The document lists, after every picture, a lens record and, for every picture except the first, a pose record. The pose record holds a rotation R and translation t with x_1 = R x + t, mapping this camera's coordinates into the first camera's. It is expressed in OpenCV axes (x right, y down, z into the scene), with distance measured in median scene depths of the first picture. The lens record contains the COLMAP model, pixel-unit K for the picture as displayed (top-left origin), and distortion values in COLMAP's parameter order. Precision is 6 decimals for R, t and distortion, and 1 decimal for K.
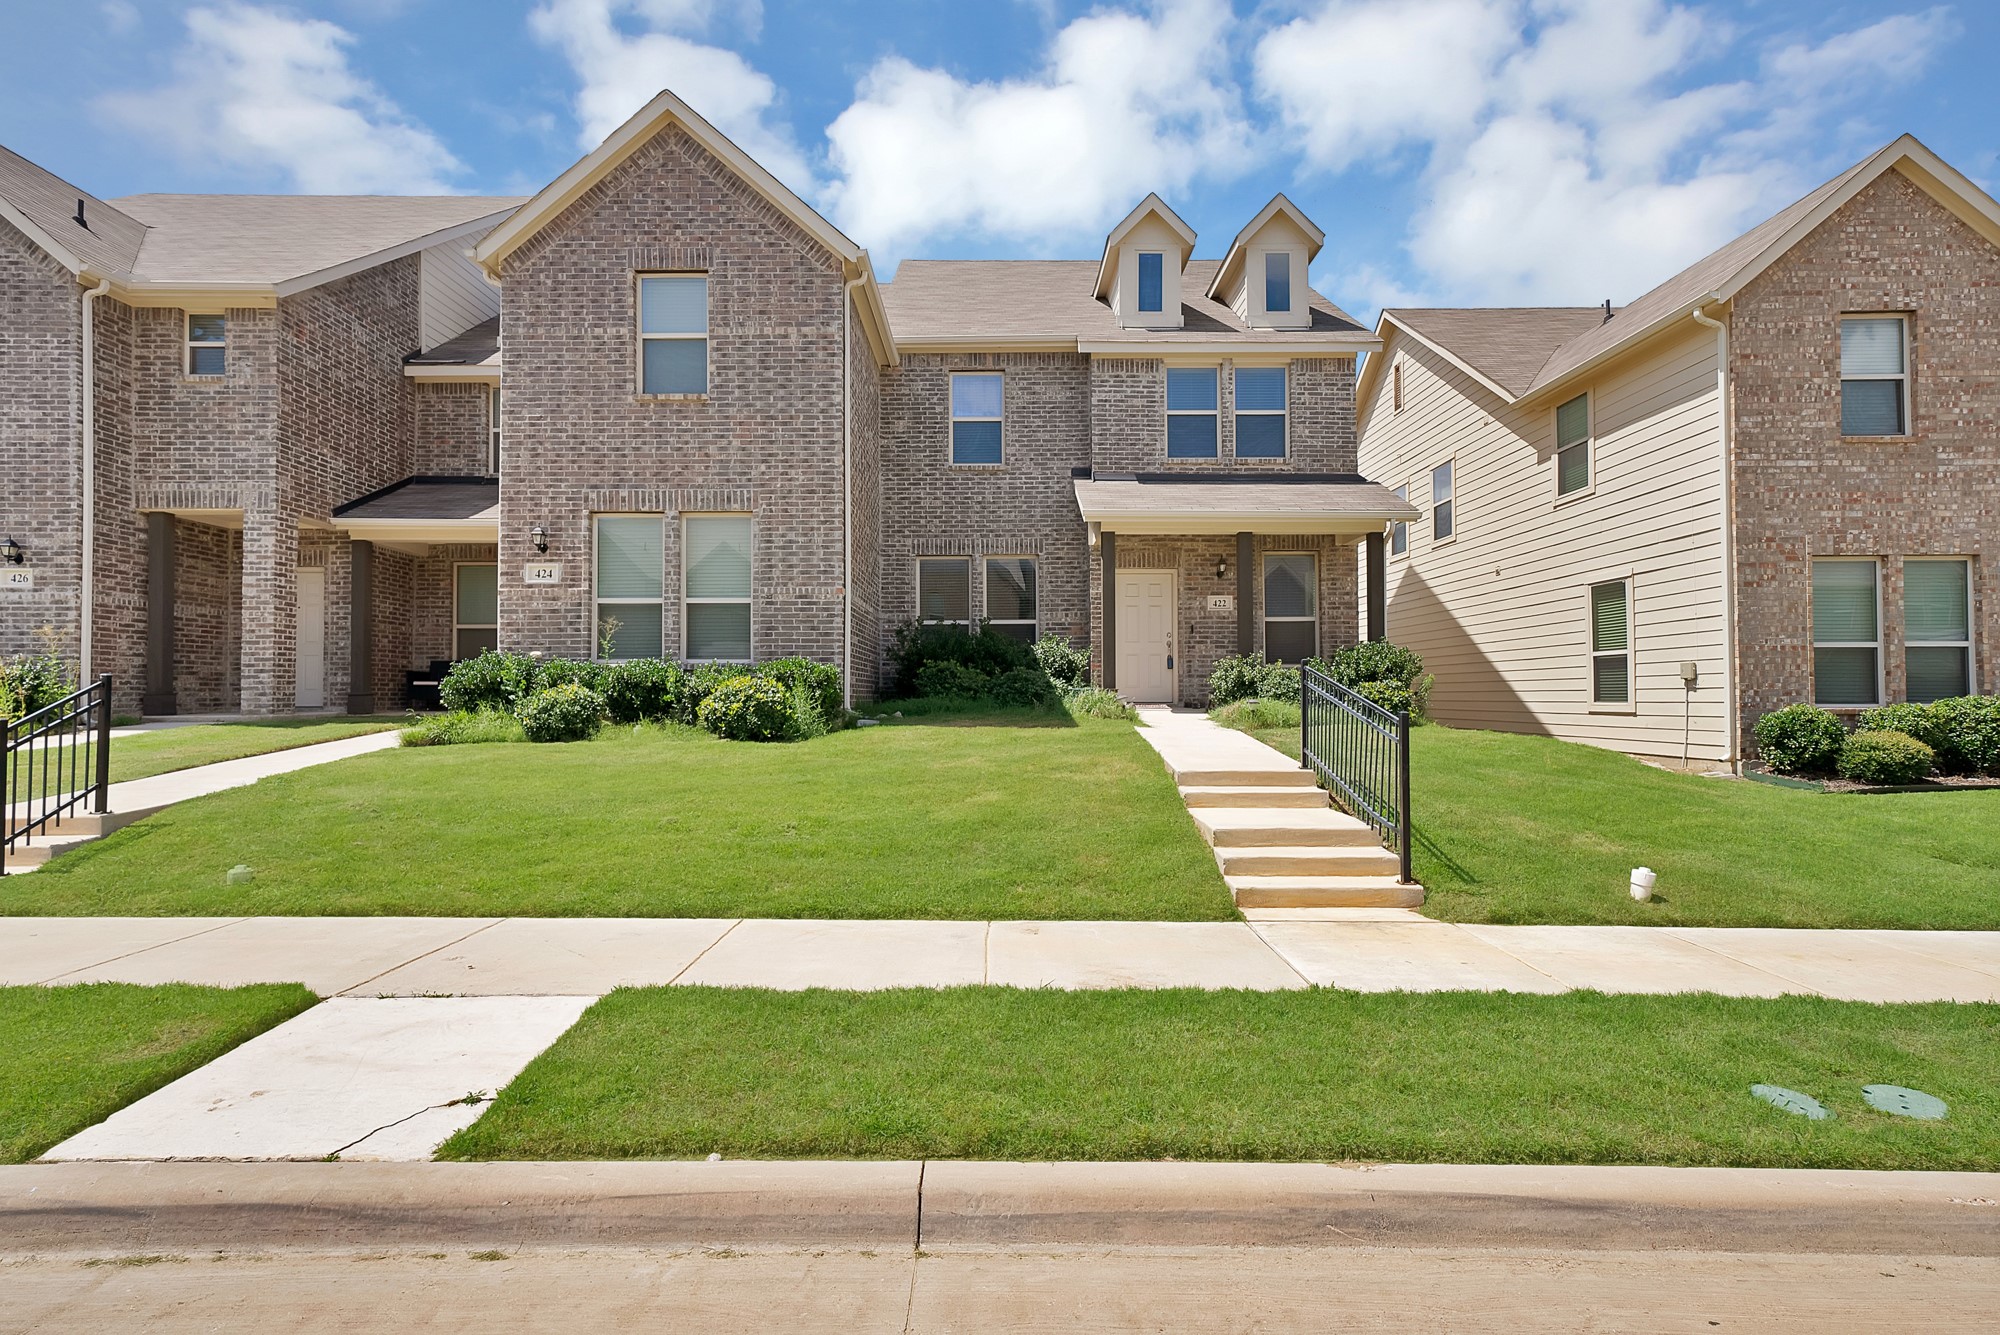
lens RADIAL K [[969.4, 0, 1000.0], [0, 969.4, 667.5], [0, 0, 1]] dist [0.014098, -0.000160]
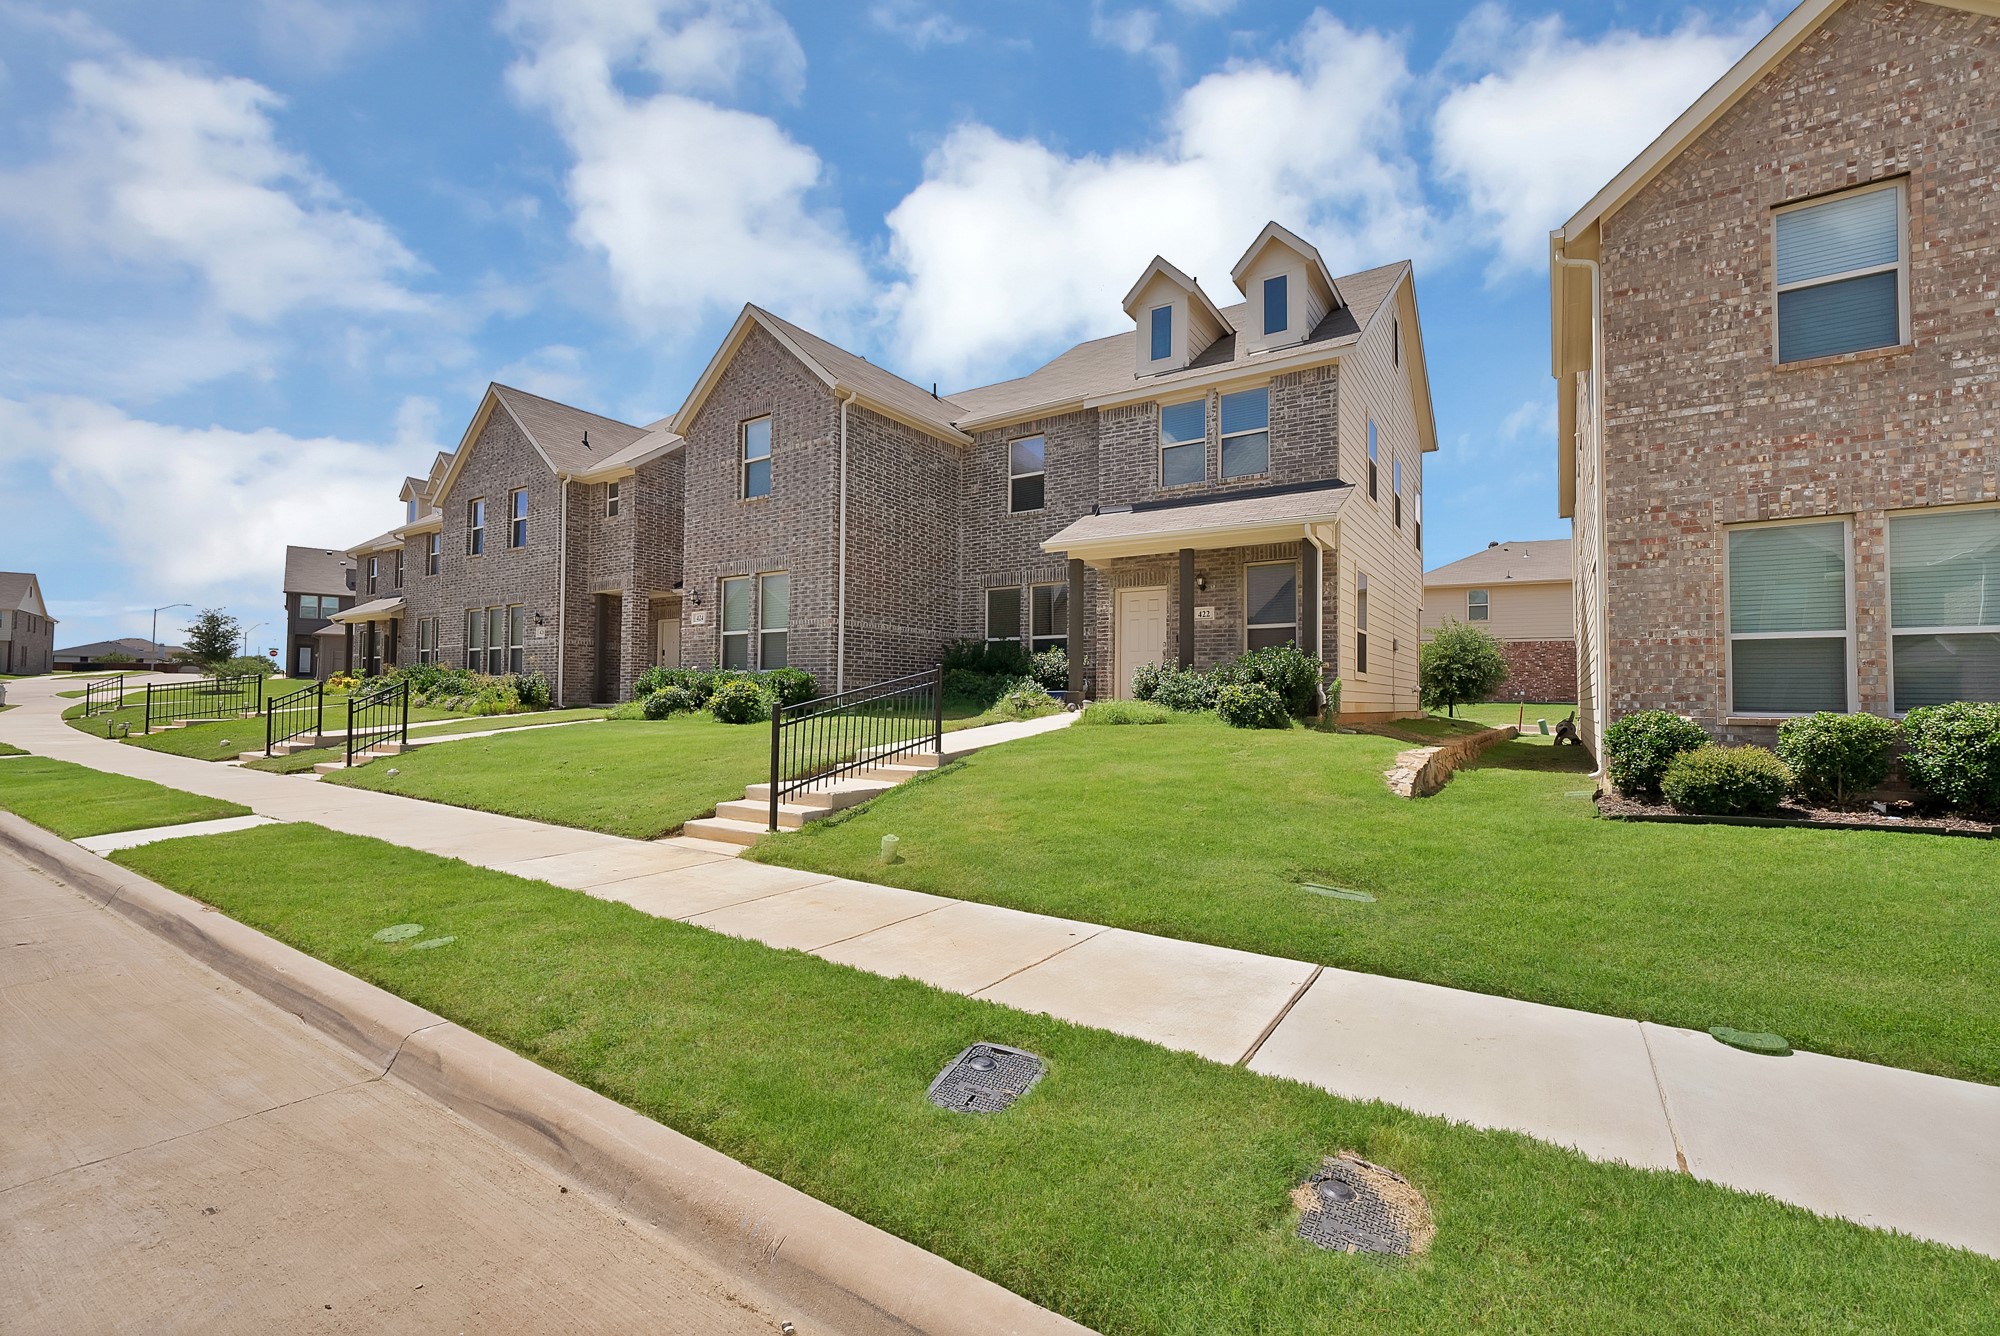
lens RADIAL K [[839.7, 0, 996.5], [0, 839.7, 669.6], [0, 0, 1]] dist [-0.000014, 0.001365]
pose [[0.831786, -0.010492, -0.554997, 0.713951], [0.004052, 0.999909, -0.012831, 0.009564], [0.555082, 0.008424, 0.831753, 0.111989]]
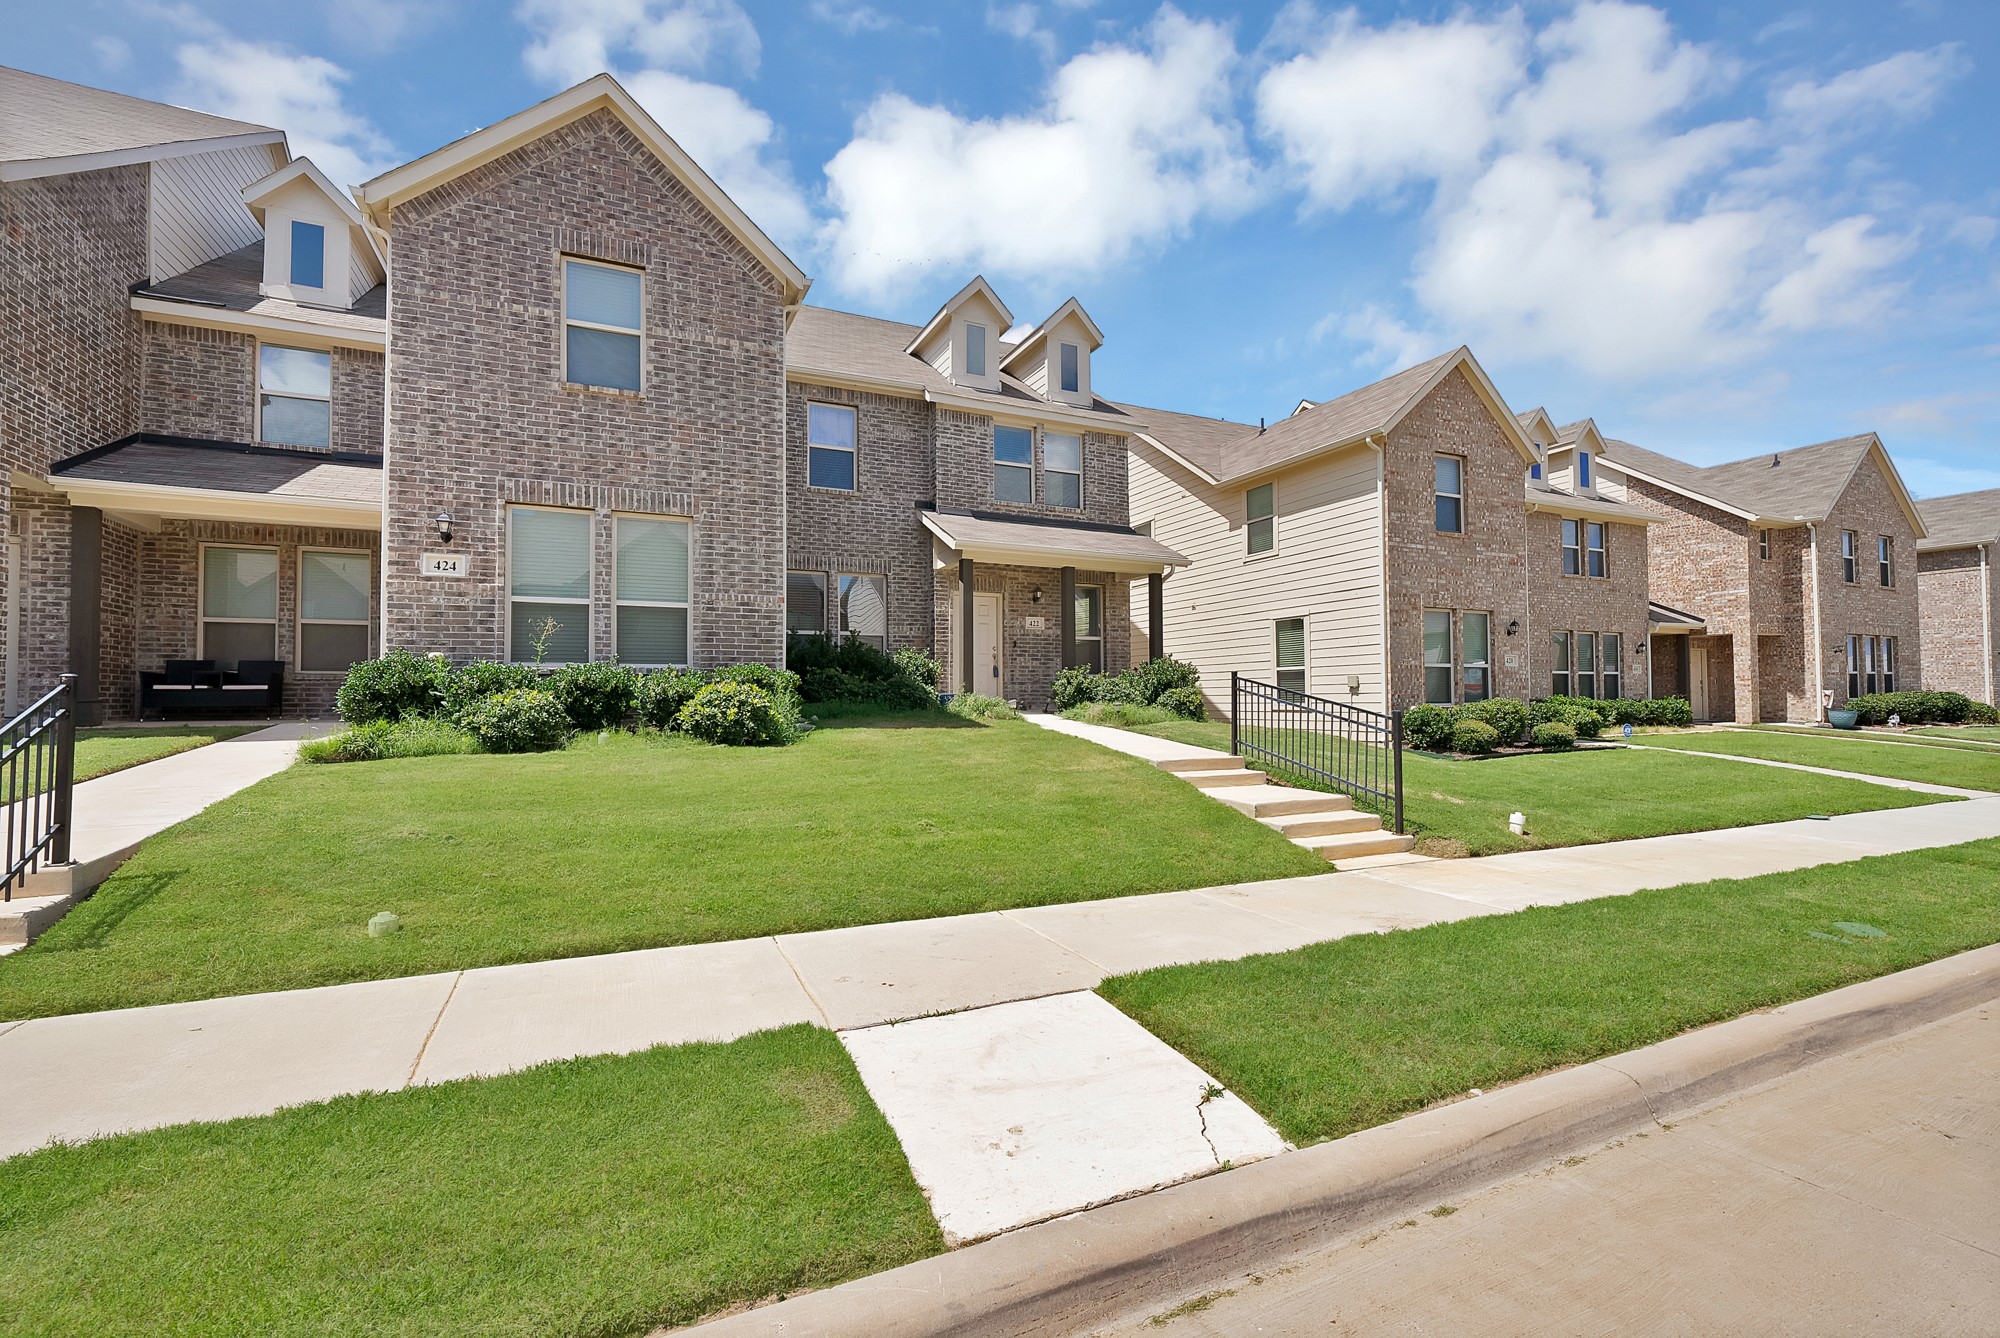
lens RADIAL K [[839.7, 0, 996.5], [0, 839.7, 670.6], [0, 0, 1]] dist [-0.000014, 0.001365]
pose [[0.907784, 0.011228, 0.419288, -0.329939], [-0.008931, 0.999932, -0.007440, 0.001461], [-0.419343, 0.003009, 0.907823, 0.083965]]
